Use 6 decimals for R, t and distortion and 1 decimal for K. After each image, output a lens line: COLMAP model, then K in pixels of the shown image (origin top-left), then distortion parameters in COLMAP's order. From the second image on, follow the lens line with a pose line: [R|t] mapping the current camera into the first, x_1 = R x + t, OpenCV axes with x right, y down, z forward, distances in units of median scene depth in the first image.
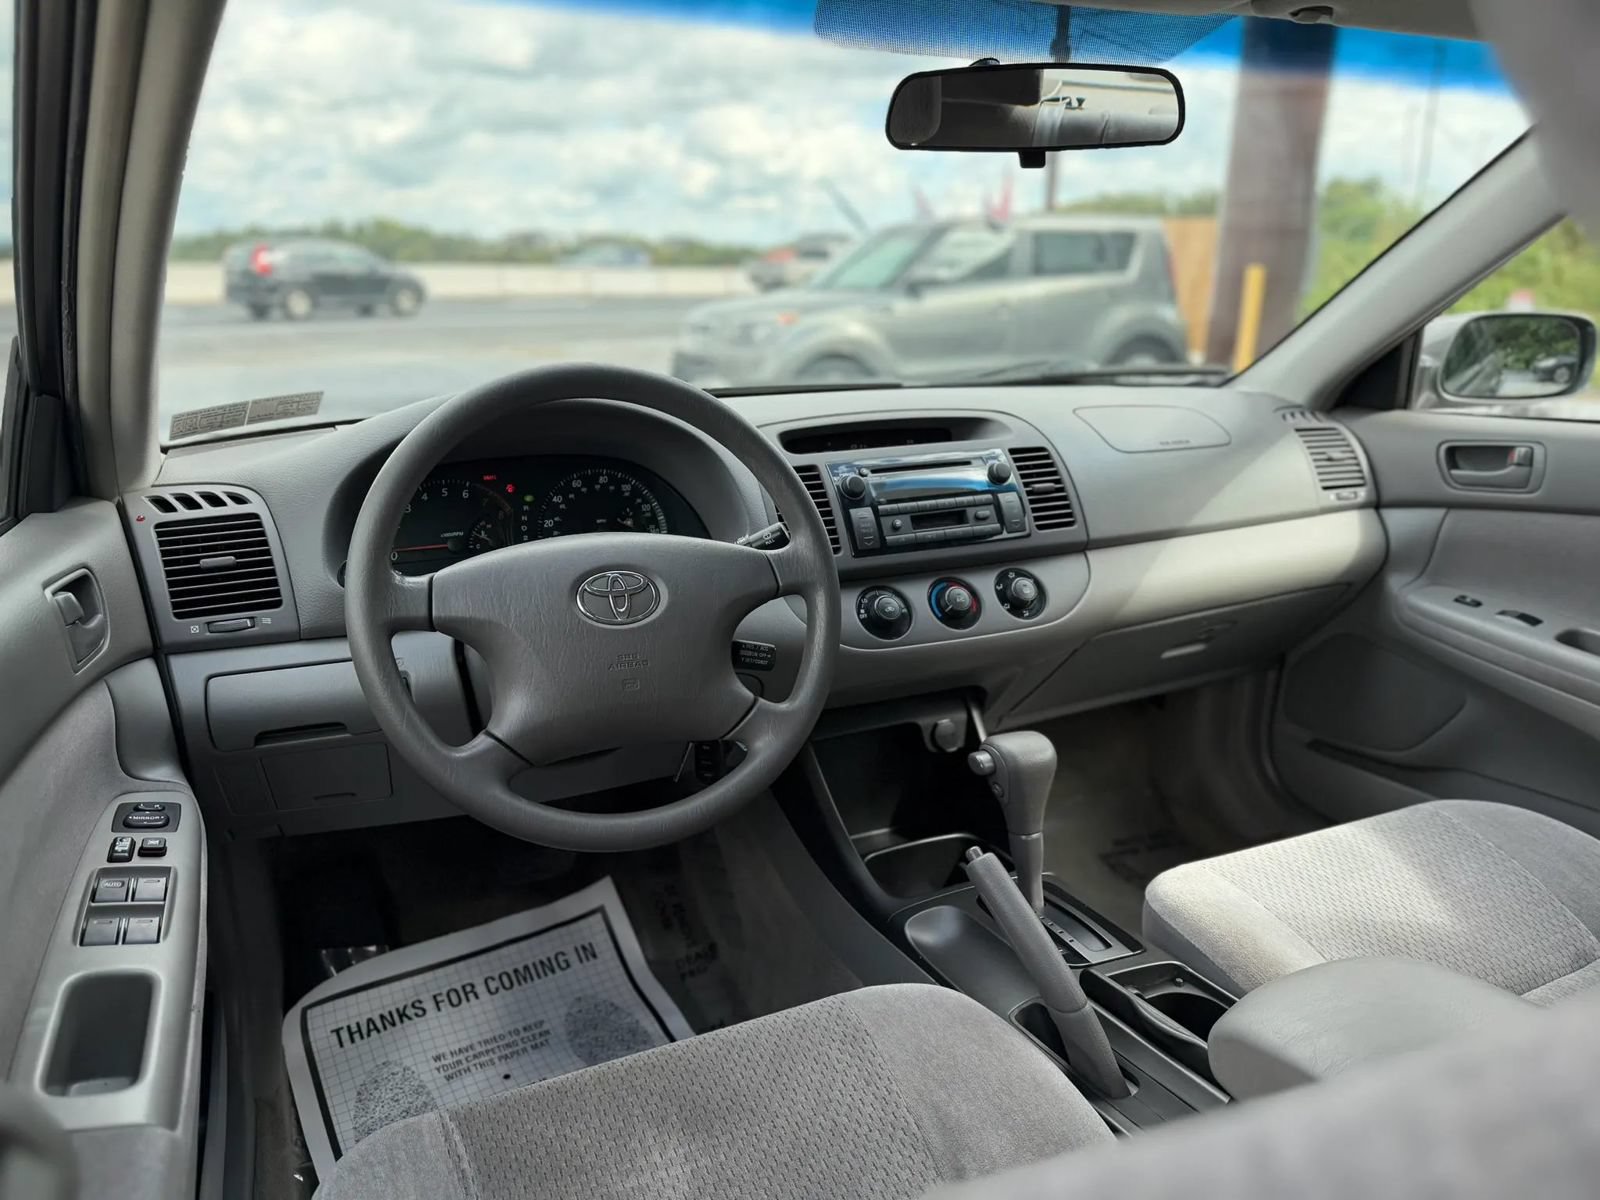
lens RADIAL K [[1133.7, 0, 800.0], [0, 1133.7, 600.0], [0, 0, 1]] dist [0.014026, -0.018468]
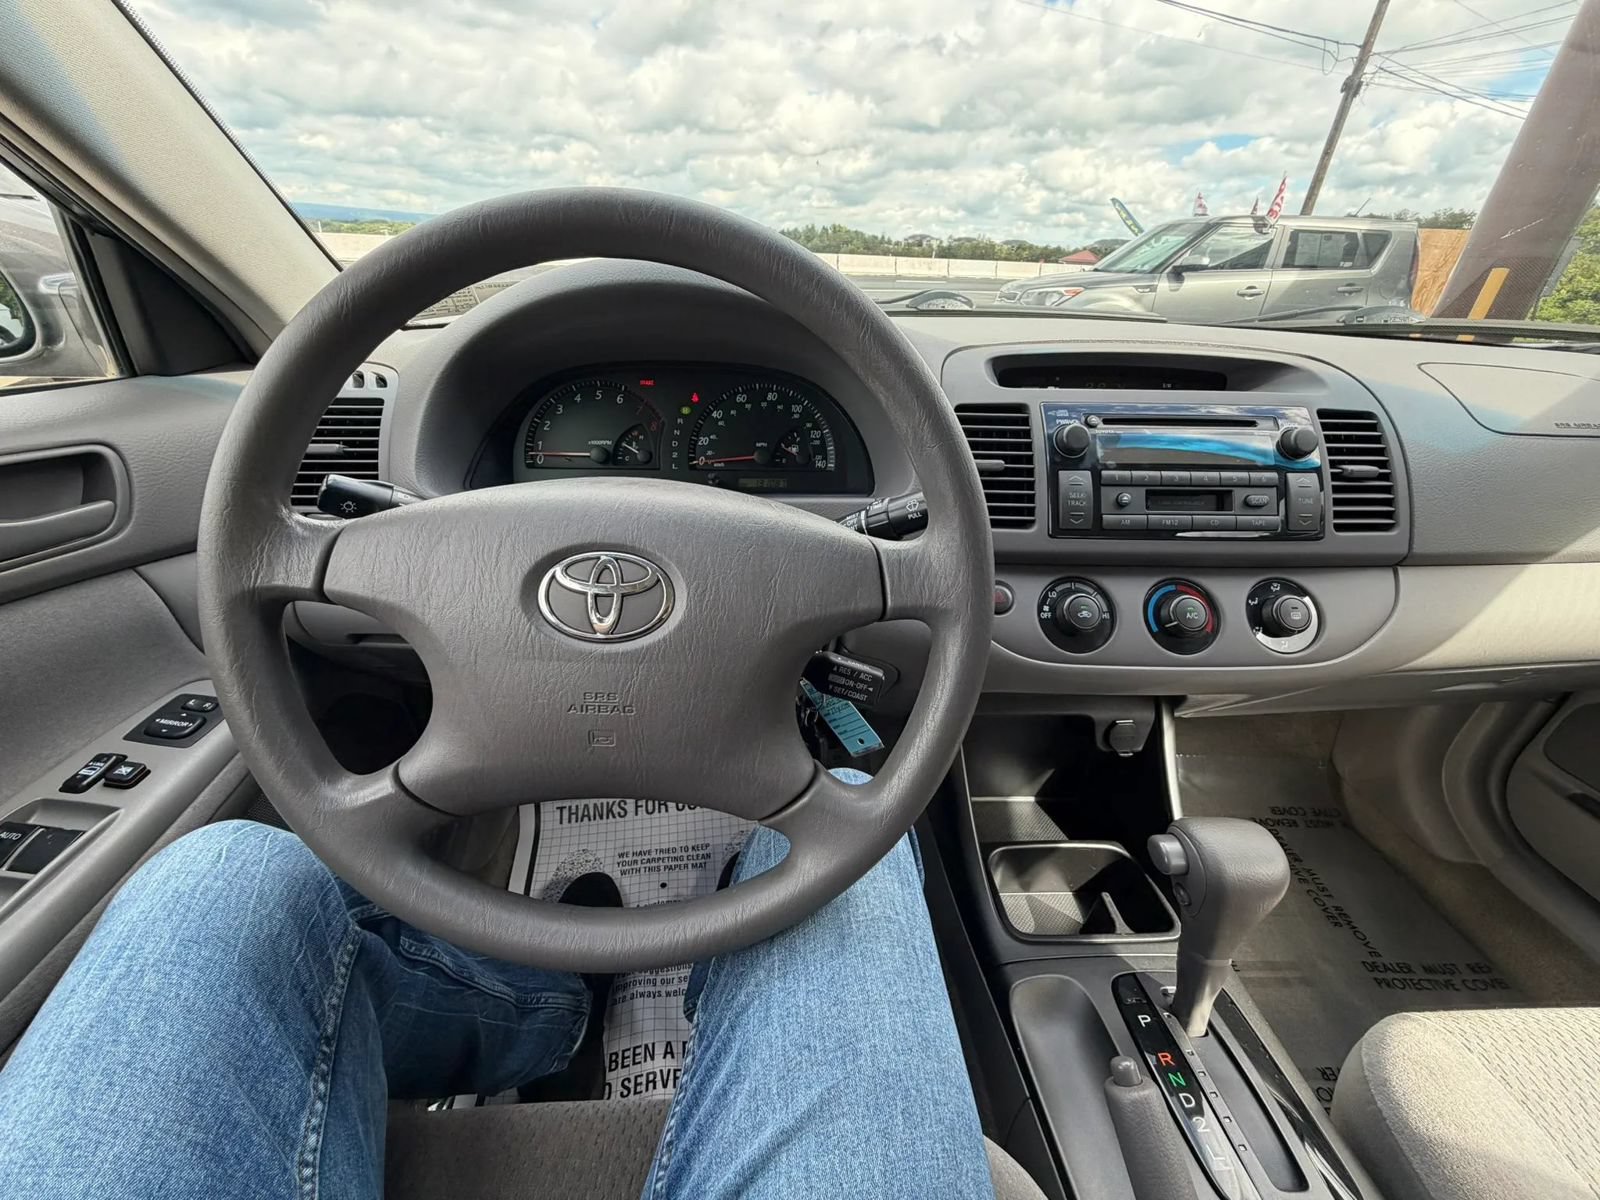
lens RADIAL K [[619.4, 0, 793.0], [0, 619.4, 597.1], [0, 0, 1]] dist [-0.015940, -0.000276]
pose [[0.917869, 0.207150, -0.338533, 0.034869], [-0.132031, 0.963772, 0.231759, -0.065894], [0.374277, -0.168027, 0.911967, 0.512991]]
